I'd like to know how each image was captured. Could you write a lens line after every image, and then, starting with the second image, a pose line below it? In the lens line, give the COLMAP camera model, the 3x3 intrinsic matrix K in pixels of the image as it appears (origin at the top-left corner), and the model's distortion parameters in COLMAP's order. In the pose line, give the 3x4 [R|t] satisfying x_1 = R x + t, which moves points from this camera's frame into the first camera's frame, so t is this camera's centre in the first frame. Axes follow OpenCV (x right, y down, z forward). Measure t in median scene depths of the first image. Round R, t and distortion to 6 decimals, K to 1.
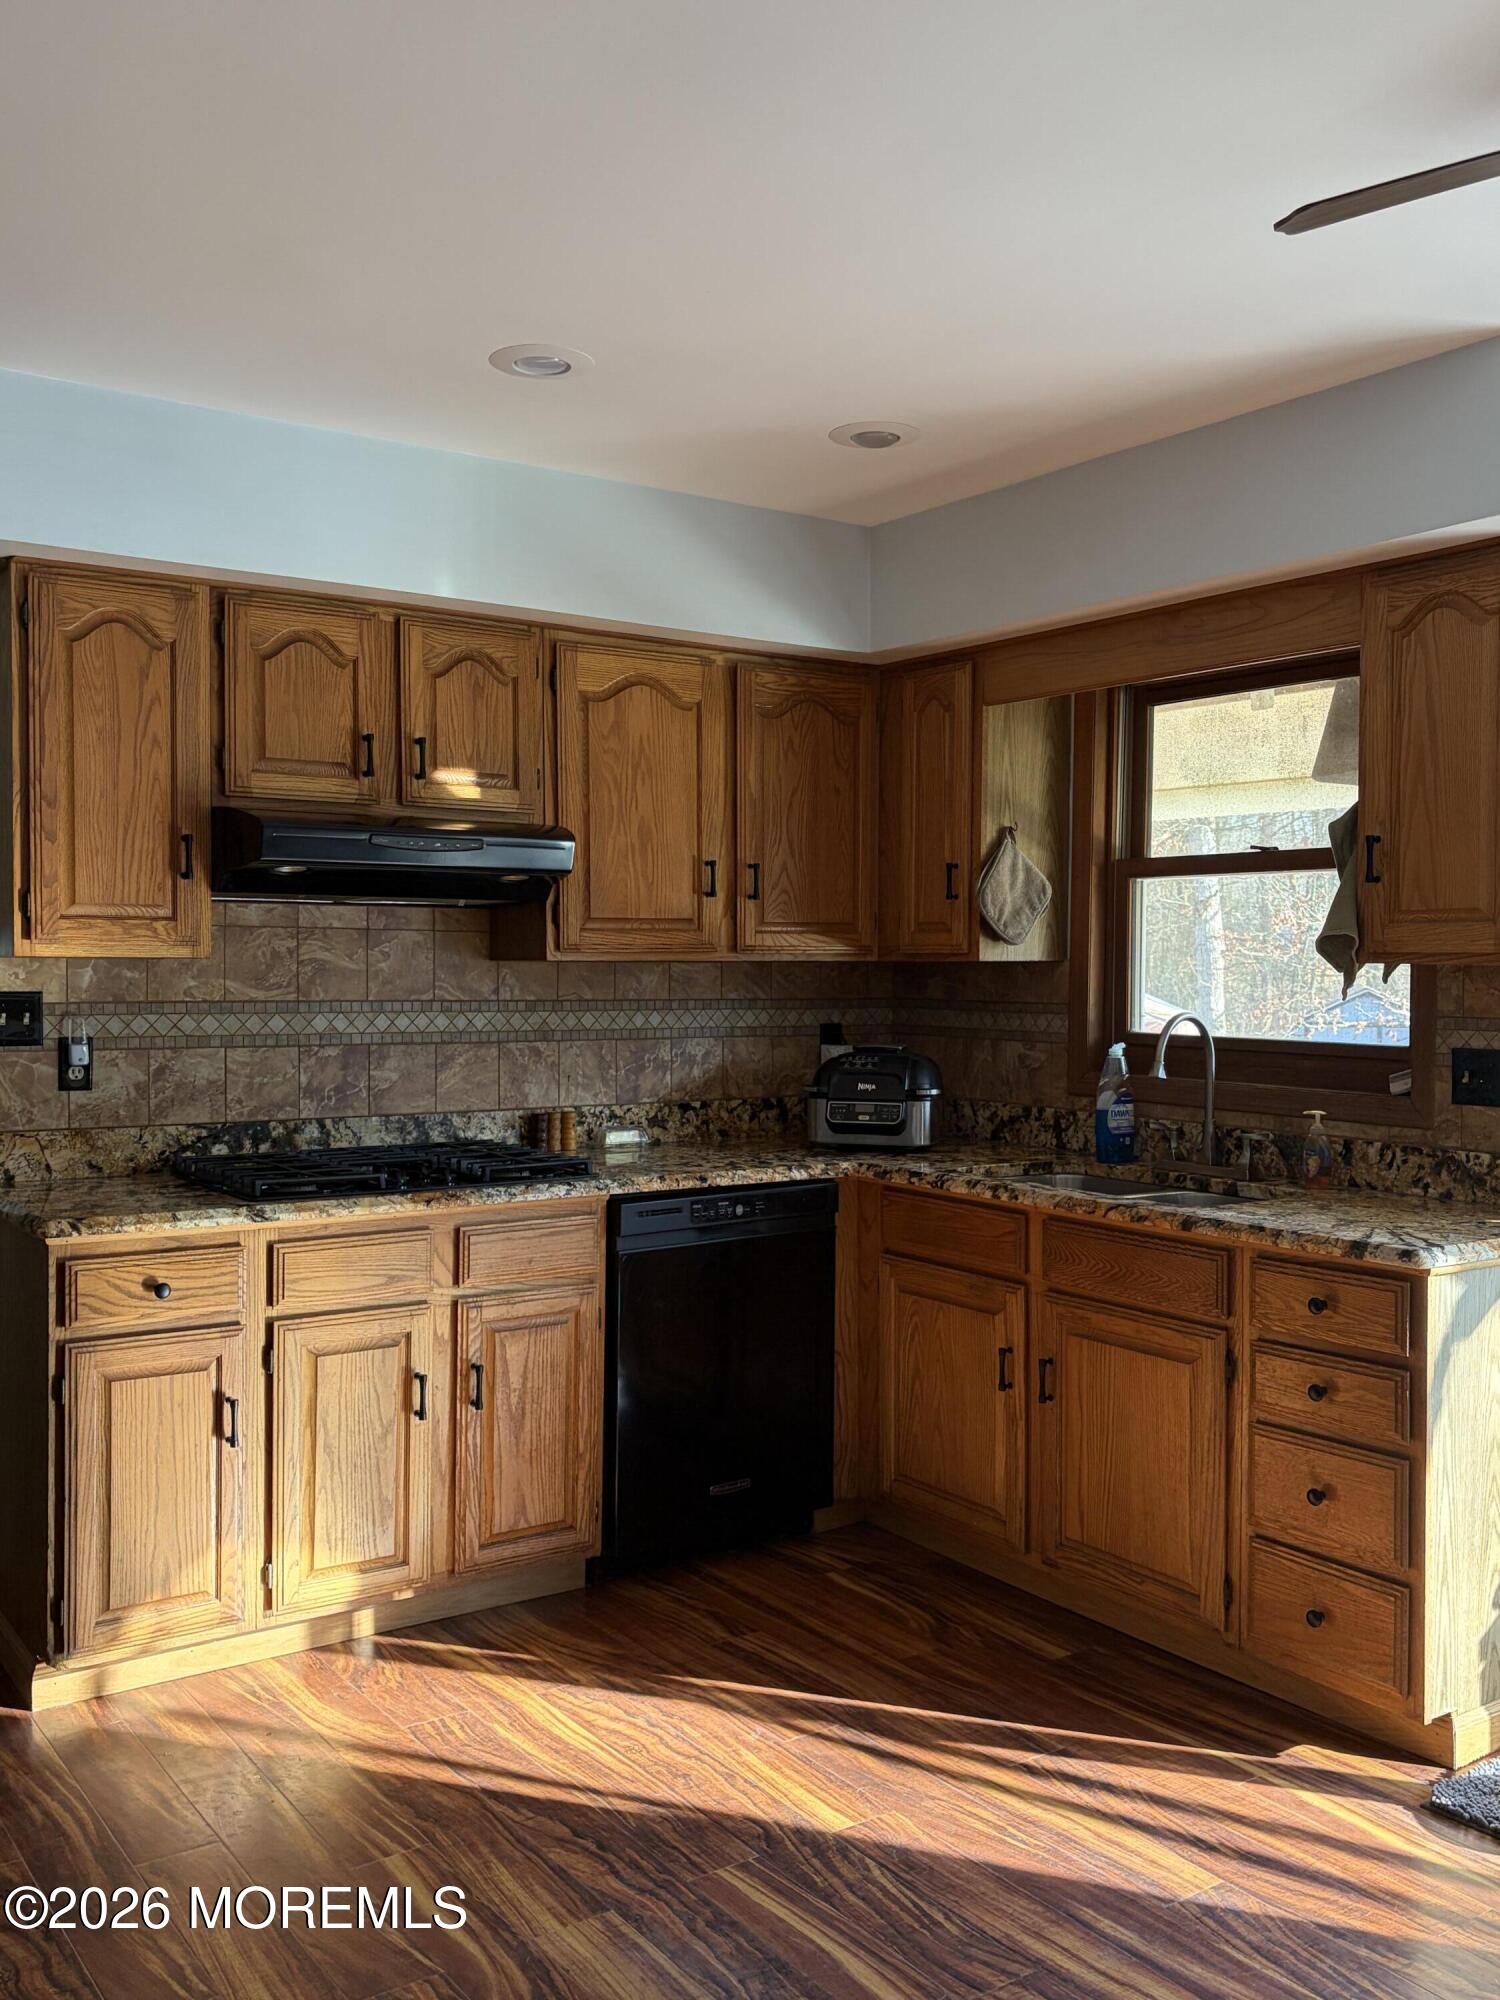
lens RADIAL K [[1770.1, 0, 809.2], [0, 1770.1, 1055.8], [0, 0, 1]] dist [0.085167, -0.087281]
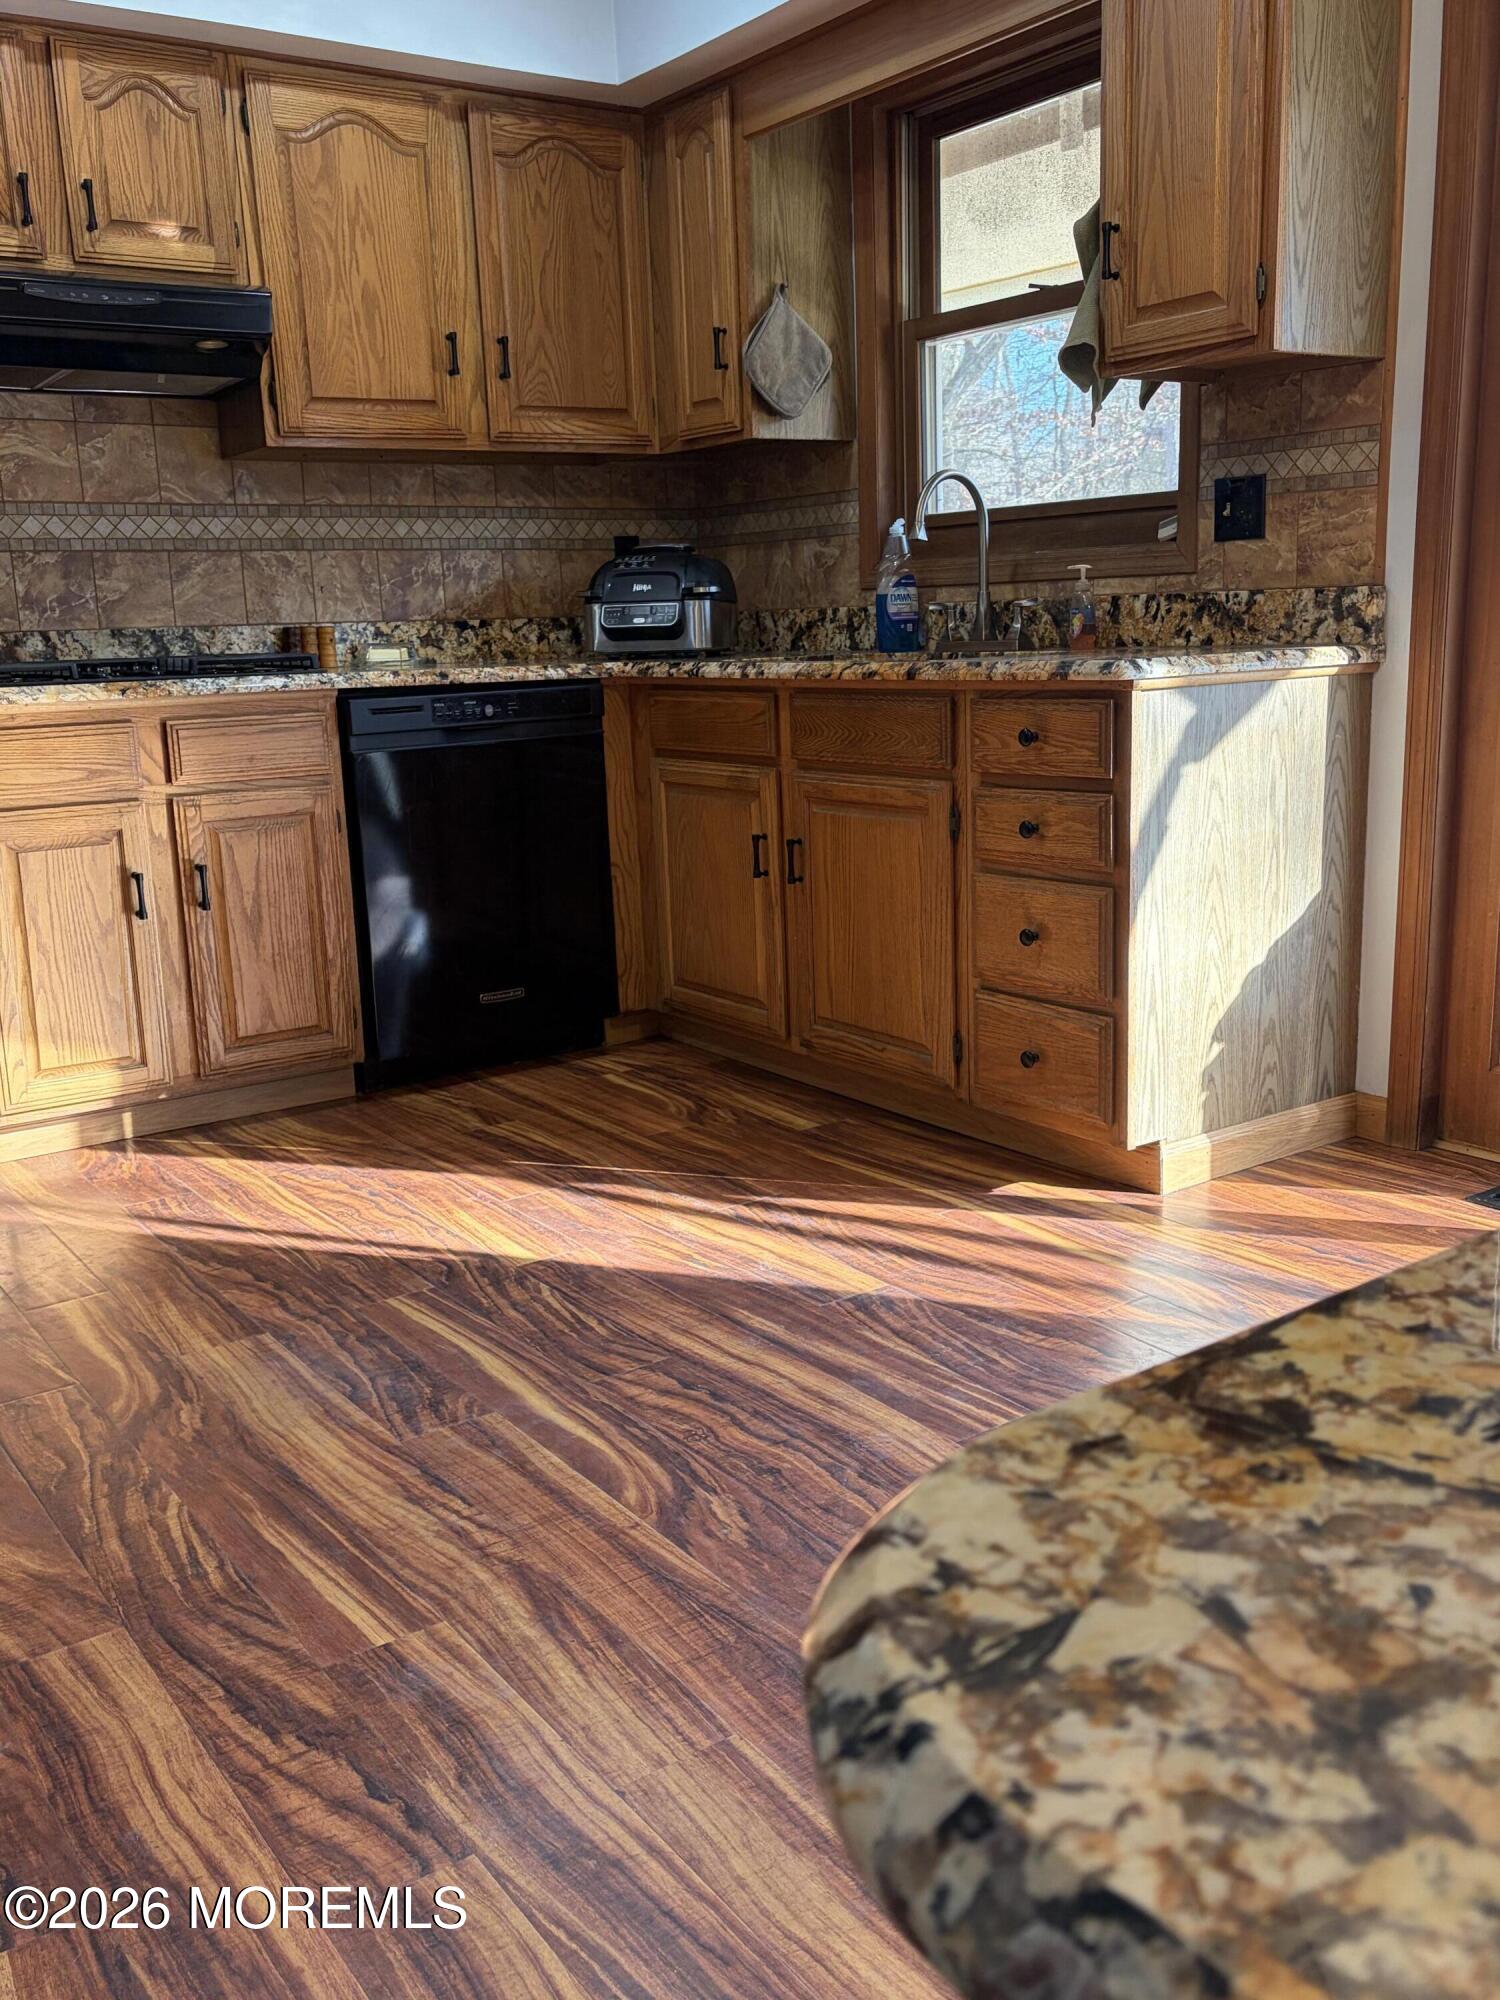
lens RADIAL K [[1770.1, 0, 758.4], [0, 1770.1, 1010.8], [0, 0, 1]] dist [0.085167, -0.087281]
pose [[0.999096, -0.040618, -0.012516, 0.118259], [0.042221, 0.982296, 0.182516, 0.083389], [0.004881, -0.182880, 0.983123, 0.035729]]
